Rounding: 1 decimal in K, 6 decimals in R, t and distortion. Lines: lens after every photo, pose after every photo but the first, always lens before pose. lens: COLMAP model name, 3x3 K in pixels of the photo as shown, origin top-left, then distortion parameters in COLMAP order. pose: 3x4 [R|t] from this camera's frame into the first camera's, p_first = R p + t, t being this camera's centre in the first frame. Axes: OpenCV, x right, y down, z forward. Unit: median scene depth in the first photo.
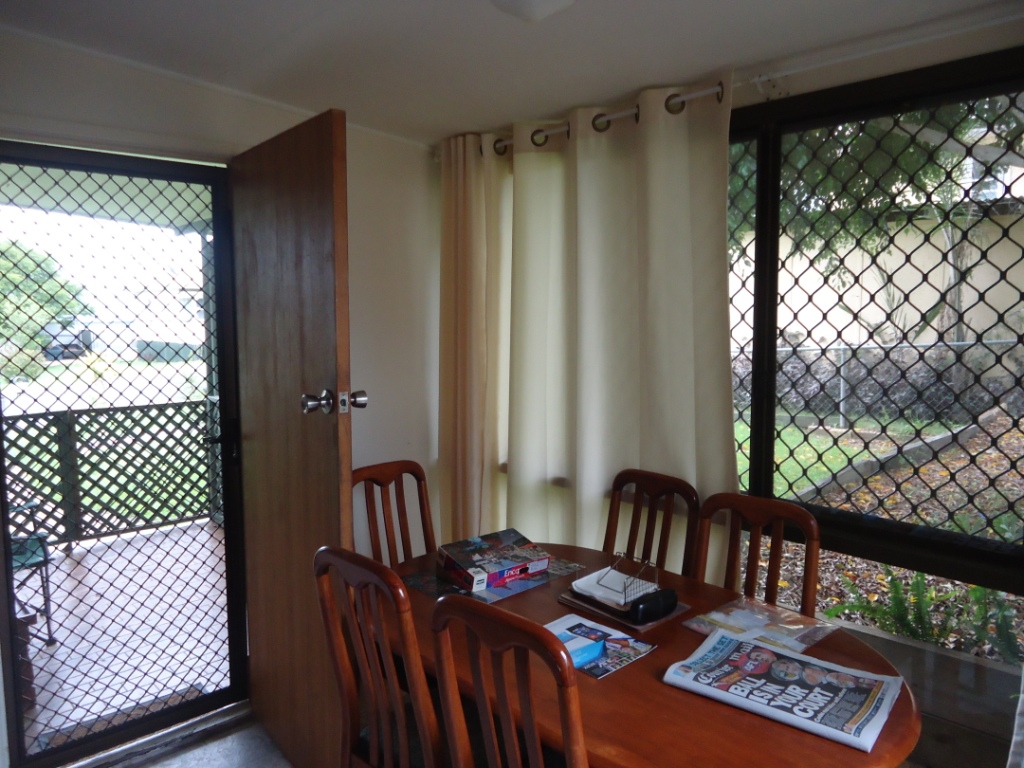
lens RADIAL K [[741.4, 0, 512.0], [0, 741.4, 384.0], [0, 0, 1]] dist [-0.001449, 0.000360]
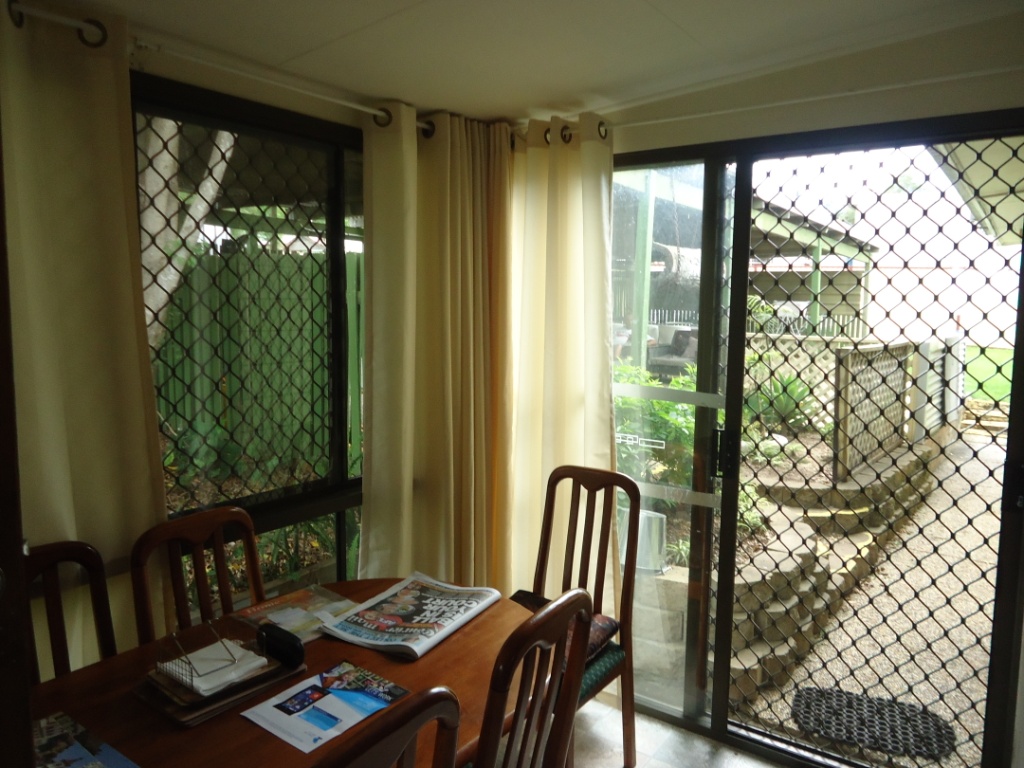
lens RADIAL K [[741.4, 0, 512.0], [0, 741.4, 384.0], [0, 0, 1]] dist [-0.001449, 0.000360]
pose [[-0.125088, -0.115285, 0.985425, -0.735289], [0.140105, 0.981221, 0.132577, -0.087052], [-0.982203, 0.154647, -0.106587, 0.858012]]
